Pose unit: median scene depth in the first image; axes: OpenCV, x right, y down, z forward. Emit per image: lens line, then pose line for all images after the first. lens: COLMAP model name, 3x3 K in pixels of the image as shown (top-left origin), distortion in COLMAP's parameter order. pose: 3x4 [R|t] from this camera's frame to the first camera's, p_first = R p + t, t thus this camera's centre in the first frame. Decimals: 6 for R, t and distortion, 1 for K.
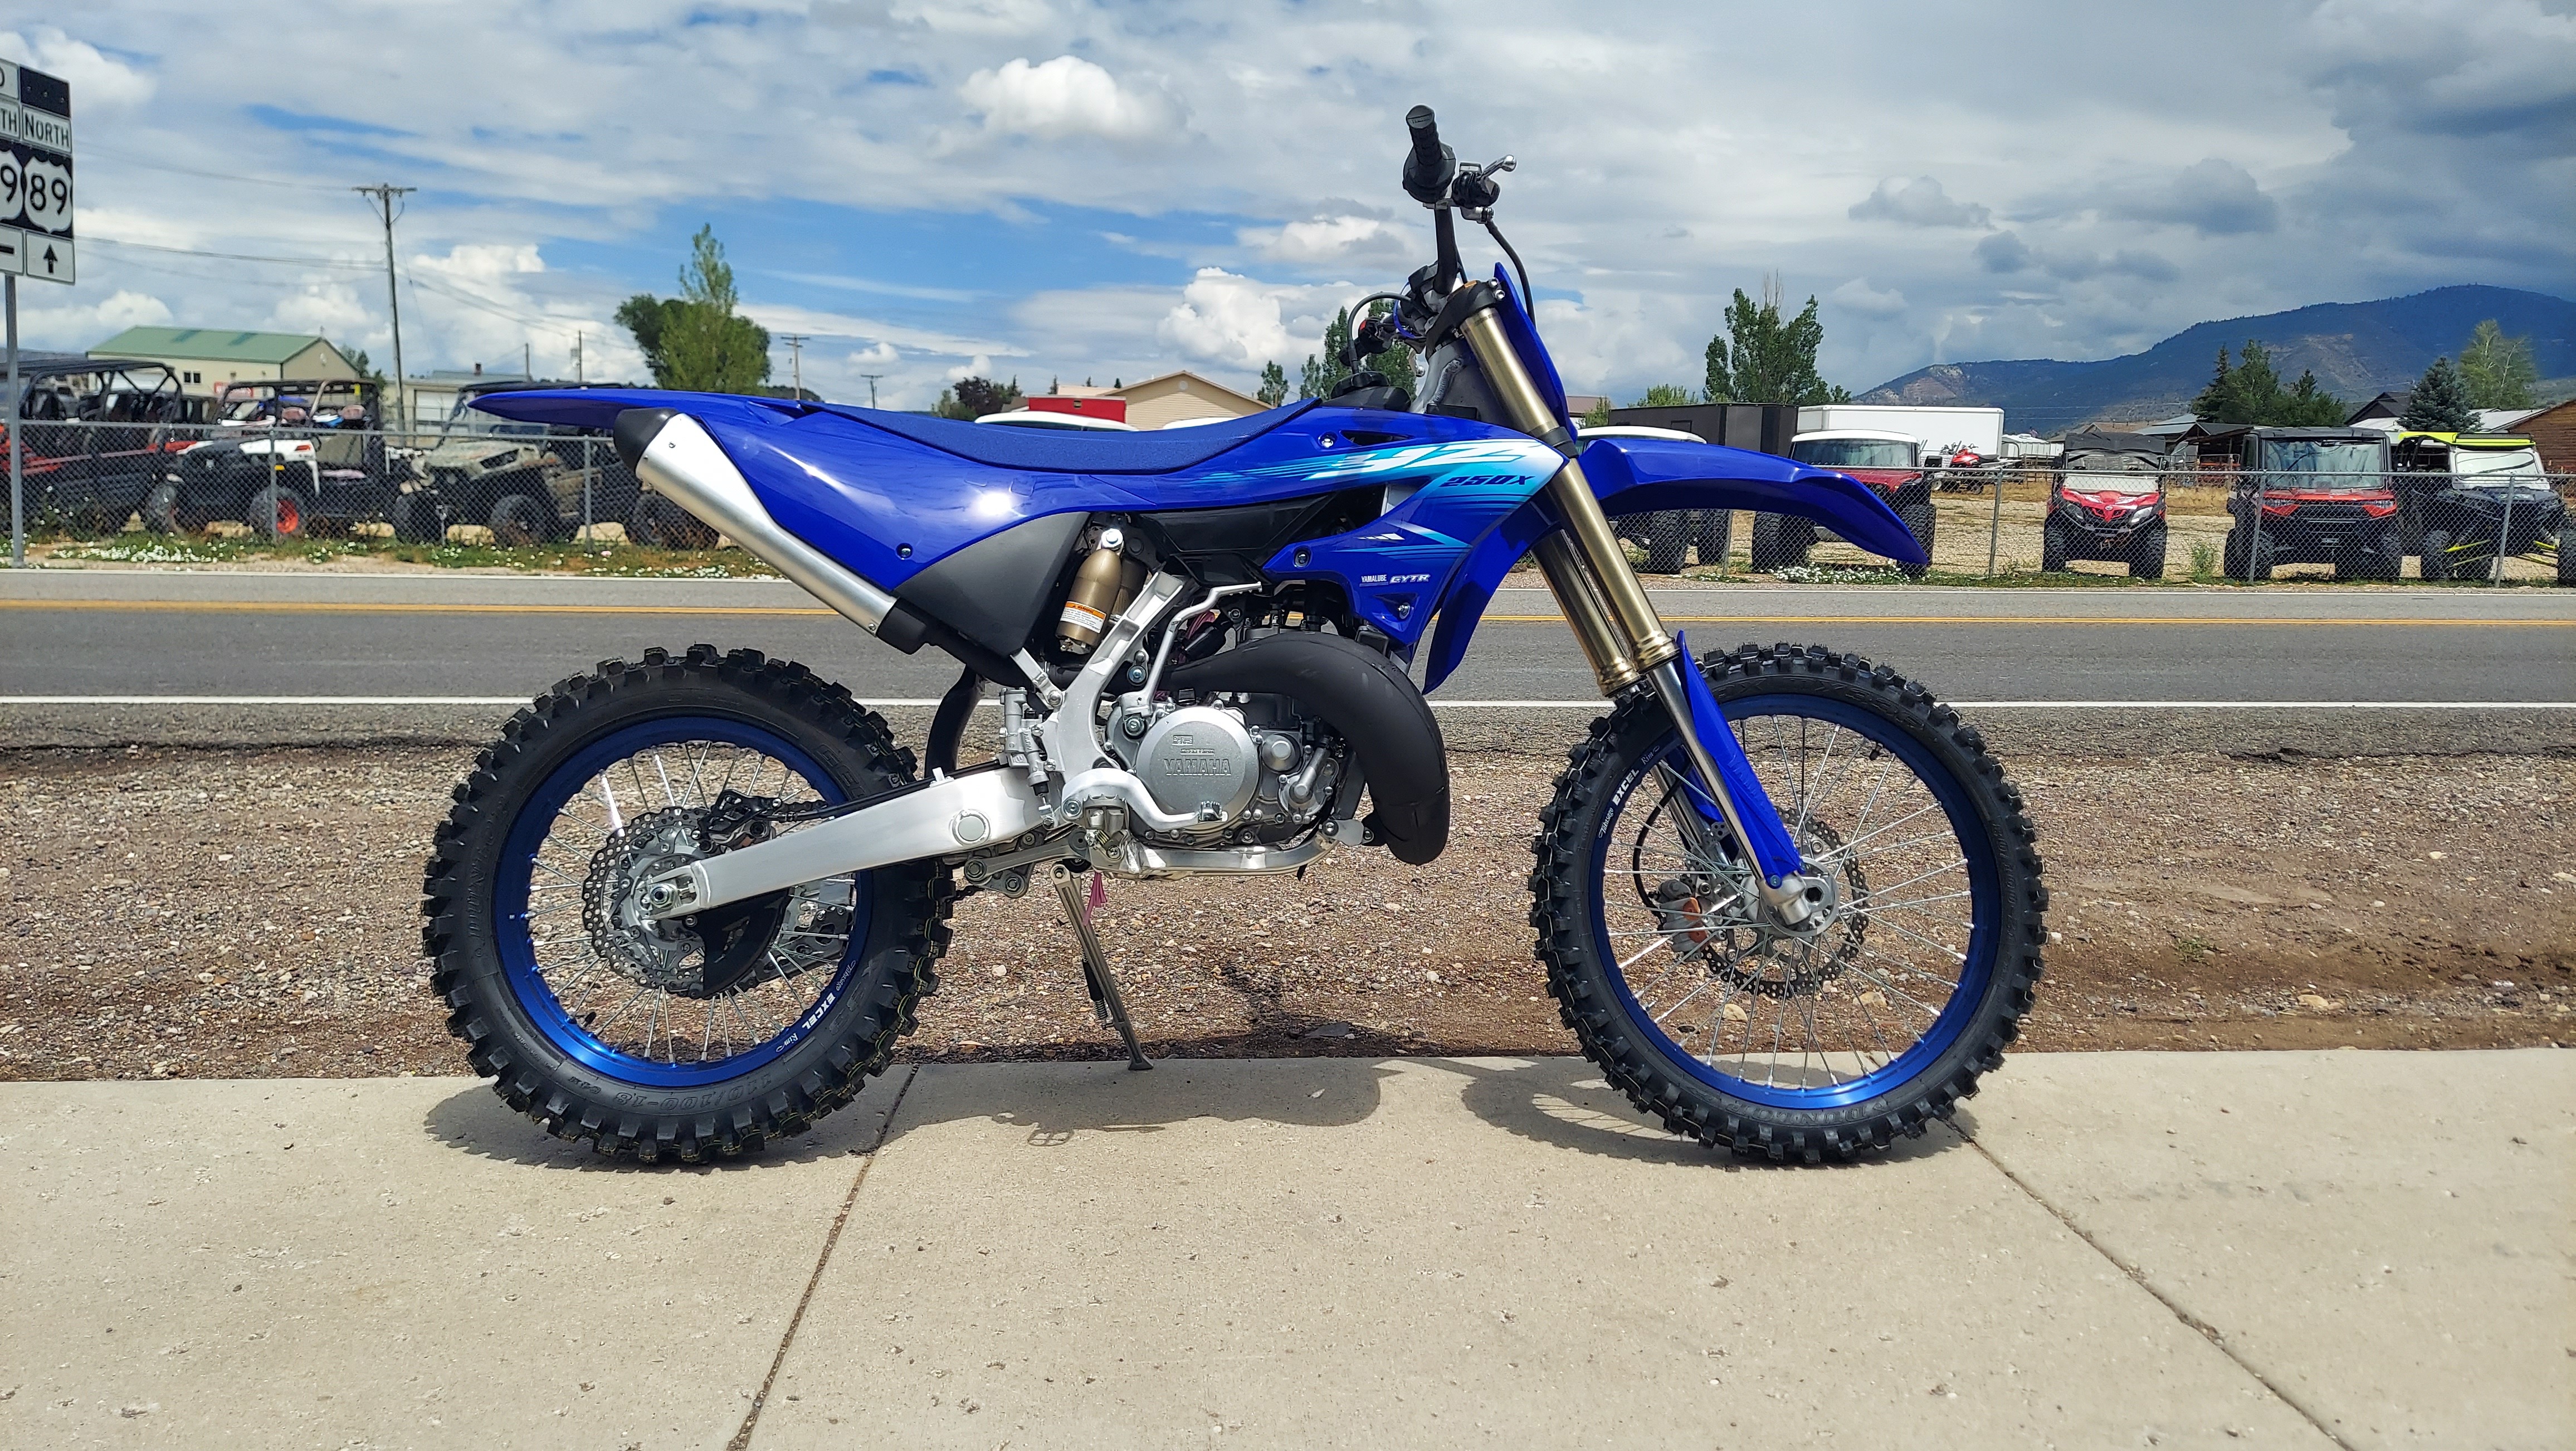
lens RADIAL K [[1858.8, 0, 1294.7], [0, 1858.8, 748.5], [0, 0, 1]] dist [0.074701, -0.083765]
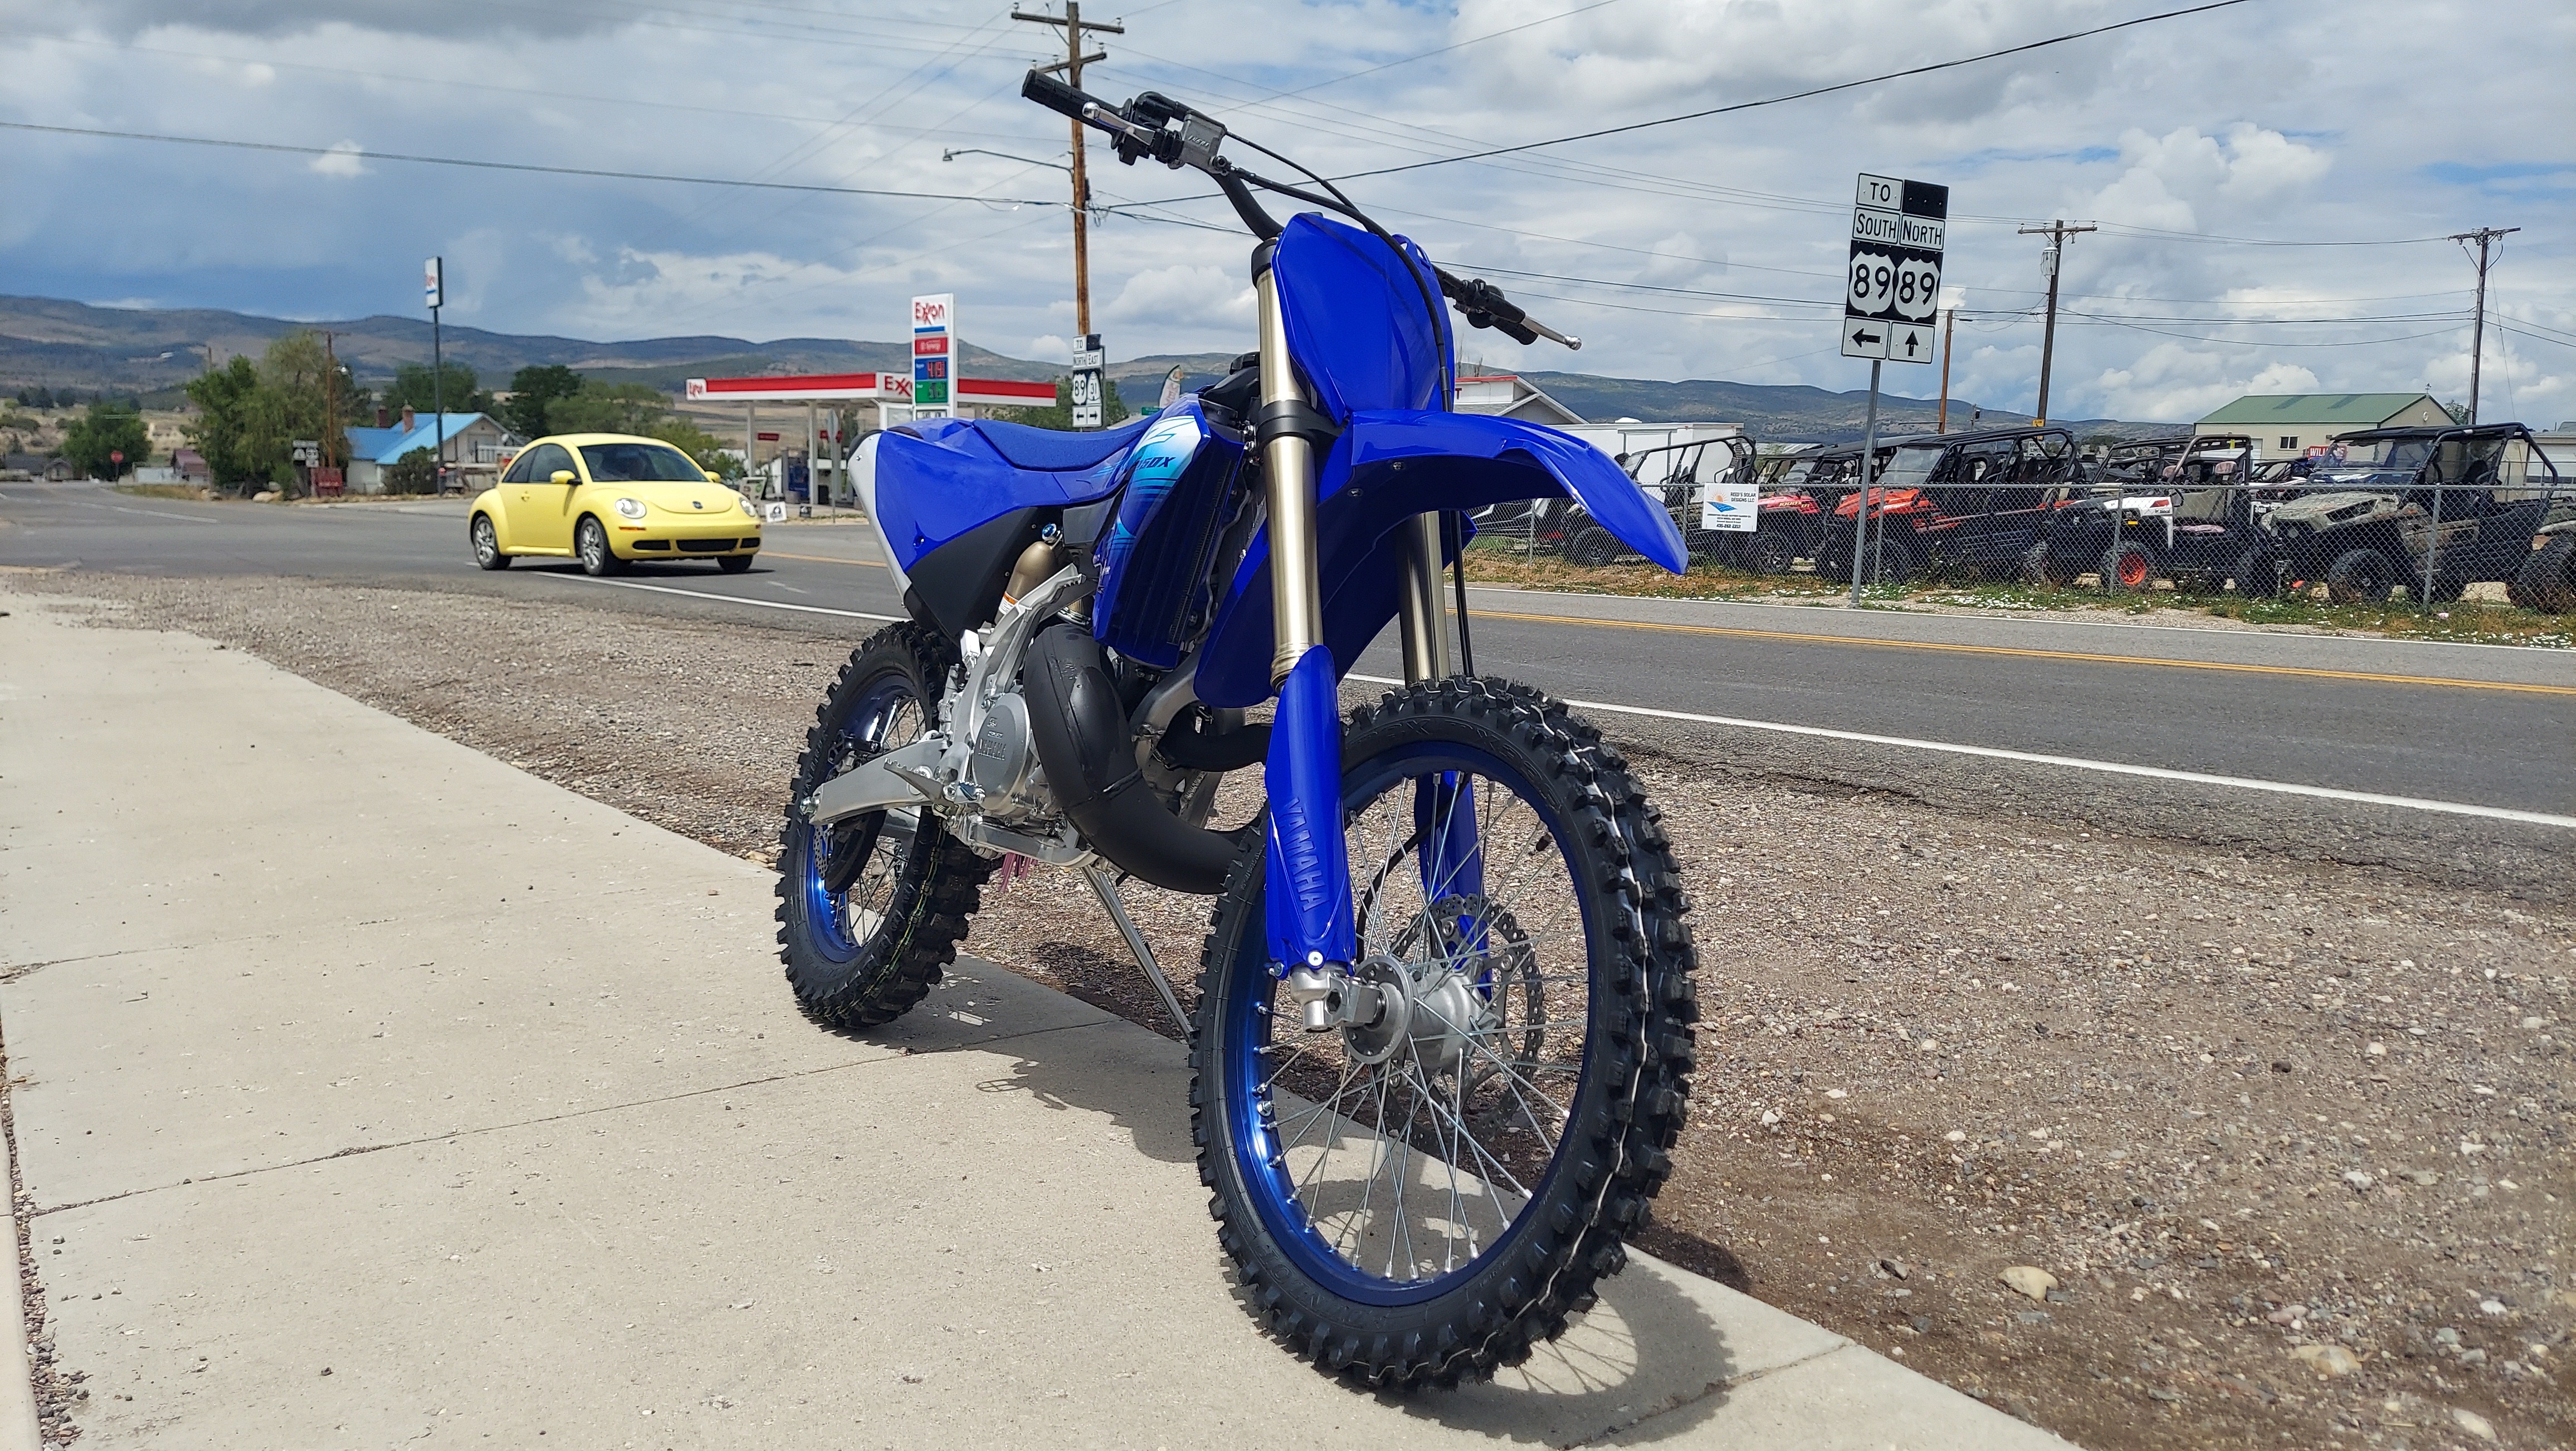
lens RADIAL K [[1858.8, 0, 1286.5], [0, 1858.8, 738.3], [0, 0, 1]] dist [0.074701, -0.083765]
pose [[0.514738, 0.092475, -0.852346, 0.510154], [-0.125149, 0.991622, 0.032007, -0.027581], [0.848164, 0.090195, 0.521999, 0.333677]]
